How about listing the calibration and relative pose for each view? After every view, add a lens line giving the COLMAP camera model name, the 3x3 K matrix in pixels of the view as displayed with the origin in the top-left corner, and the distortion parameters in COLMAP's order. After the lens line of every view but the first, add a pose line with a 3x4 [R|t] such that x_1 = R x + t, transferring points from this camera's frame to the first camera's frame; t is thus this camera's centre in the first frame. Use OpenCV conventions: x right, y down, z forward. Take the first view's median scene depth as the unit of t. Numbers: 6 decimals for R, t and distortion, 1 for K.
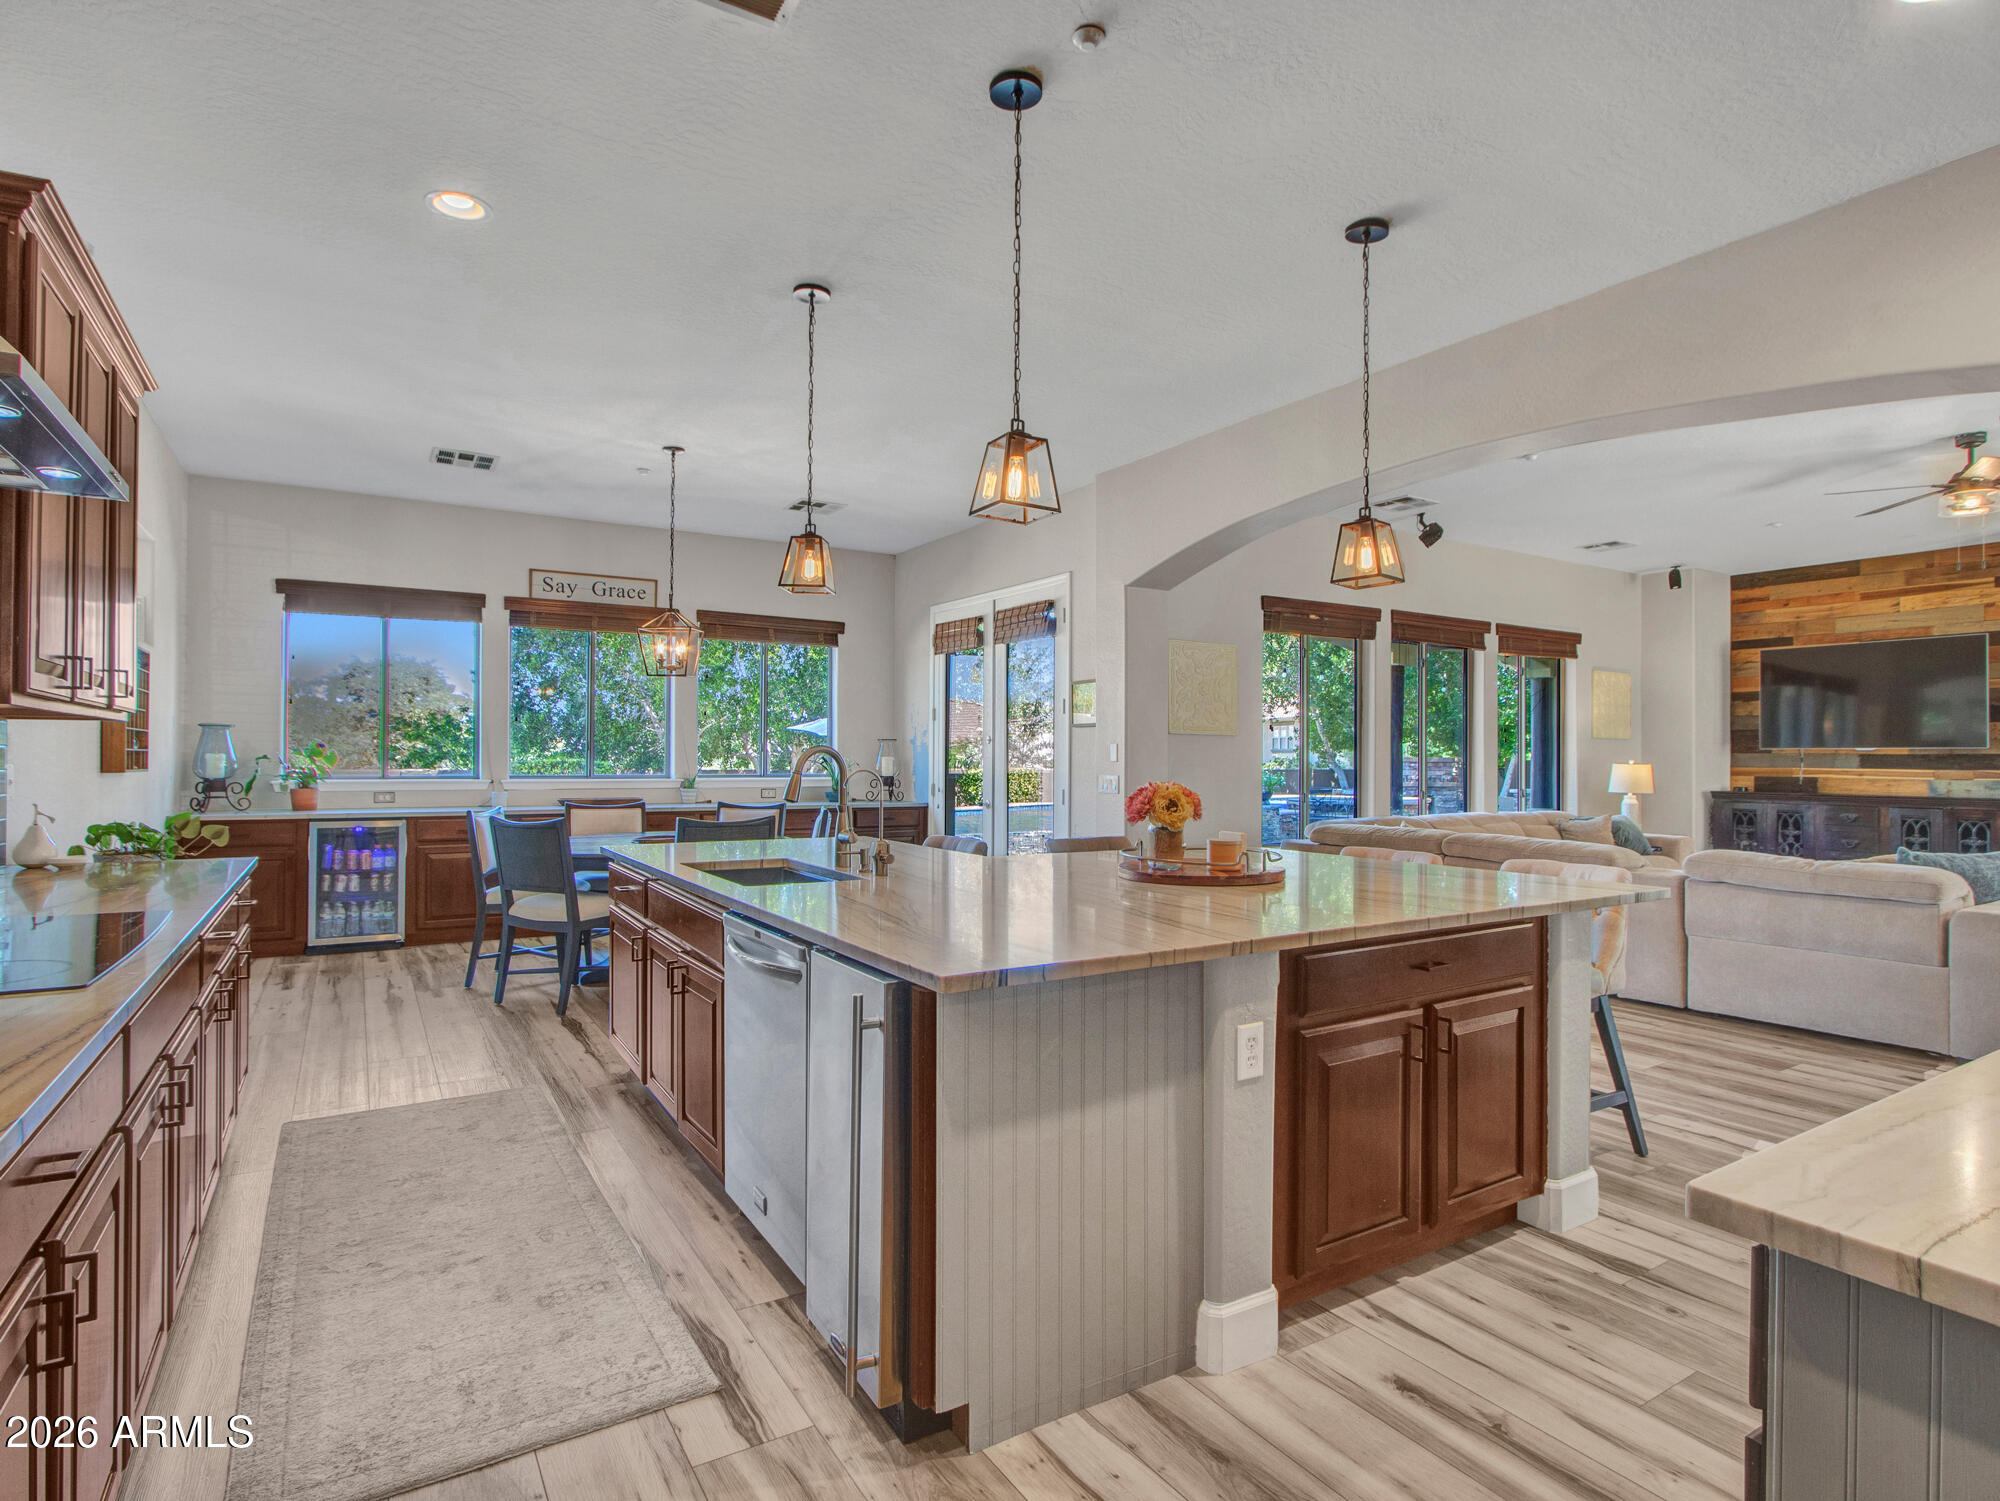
lens RADIAL K [[1060.3, 0, 991.0], [0, 1060.3, 739.0], [0, 0, 1]] dist [-0.010812, -0.001393]
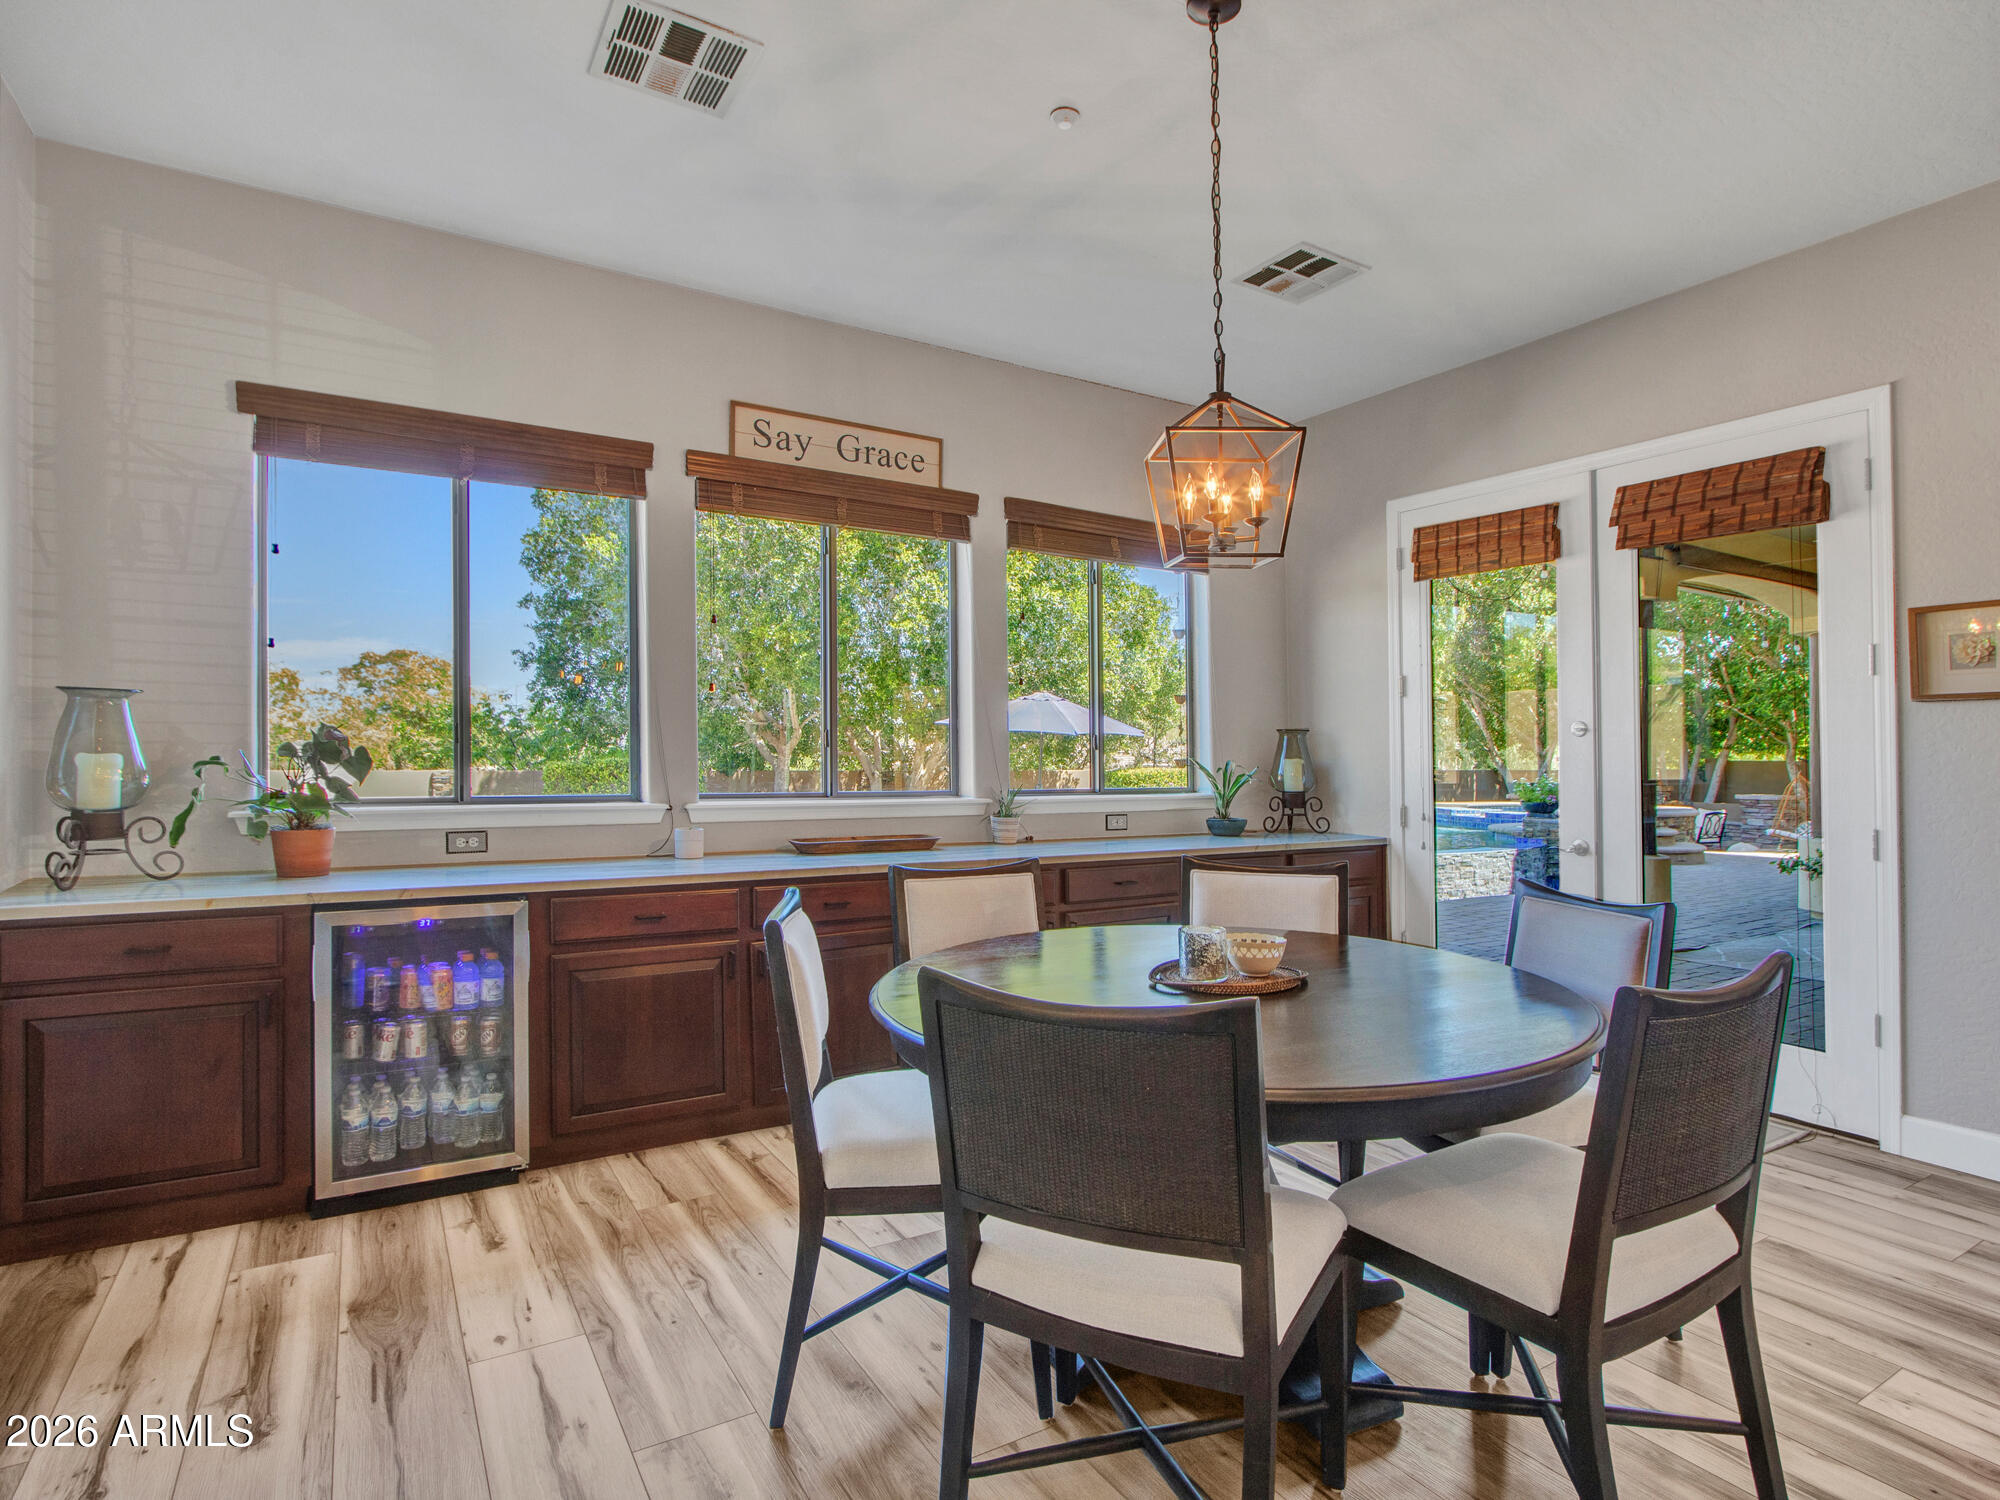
lens RADIAL K [[1088.0, 0, 1032.2], [0, 1088.0, 764.9], [0, 0, 1]] dist [-0.014495, -0.000064]
pose [[0.999941, 0.002273, 0.010628, -0.339401], [-0.002563, 0.999623, 0.027338, 0.005326], [-0.010562, -0.027364, 0.999570, 0.529548]]
